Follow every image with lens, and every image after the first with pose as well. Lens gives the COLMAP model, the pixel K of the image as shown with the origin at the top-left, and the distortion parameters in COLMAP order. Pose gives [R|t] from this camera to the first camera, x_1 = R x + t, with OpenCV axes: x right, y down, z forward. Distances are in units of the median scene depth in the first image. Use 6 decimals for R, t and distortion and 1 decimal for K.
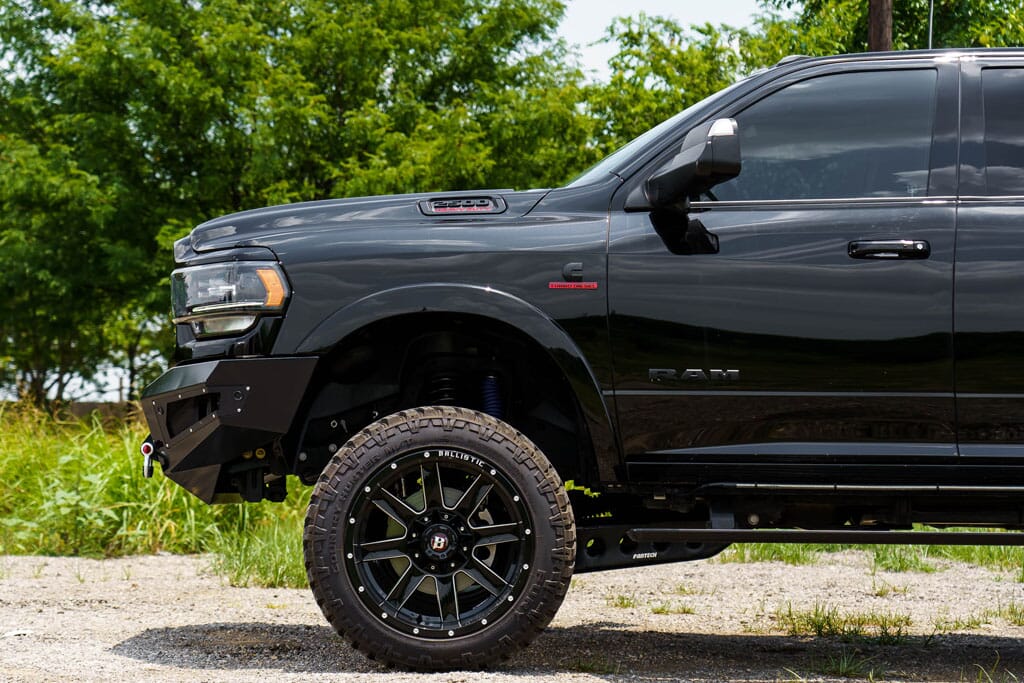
lens RADIAL K [[2246.8, 0, 512.6], [0, 2246.8, 342.3], [0, 0, 1]] dist [0.030713, 0.000000]
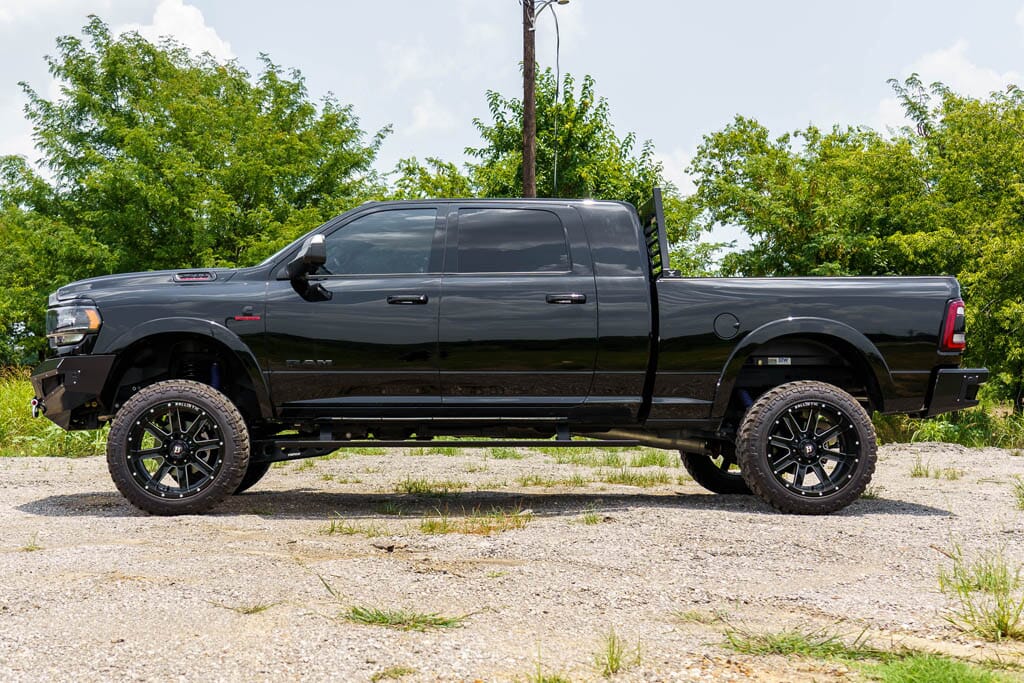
lens RADIAL K [[1244.8, 0, 503.3], [0, 1244.8, 314.6], [0, 0, 1]] dist [0.005509, 0.000000]
pose [[0.995449, -0.003112, 0.095250, 0.137518], [0.004439, 0.999896, -0.013717, -0.011589], [-0.095197, 0.014077, 0.995359, -0.101908]]
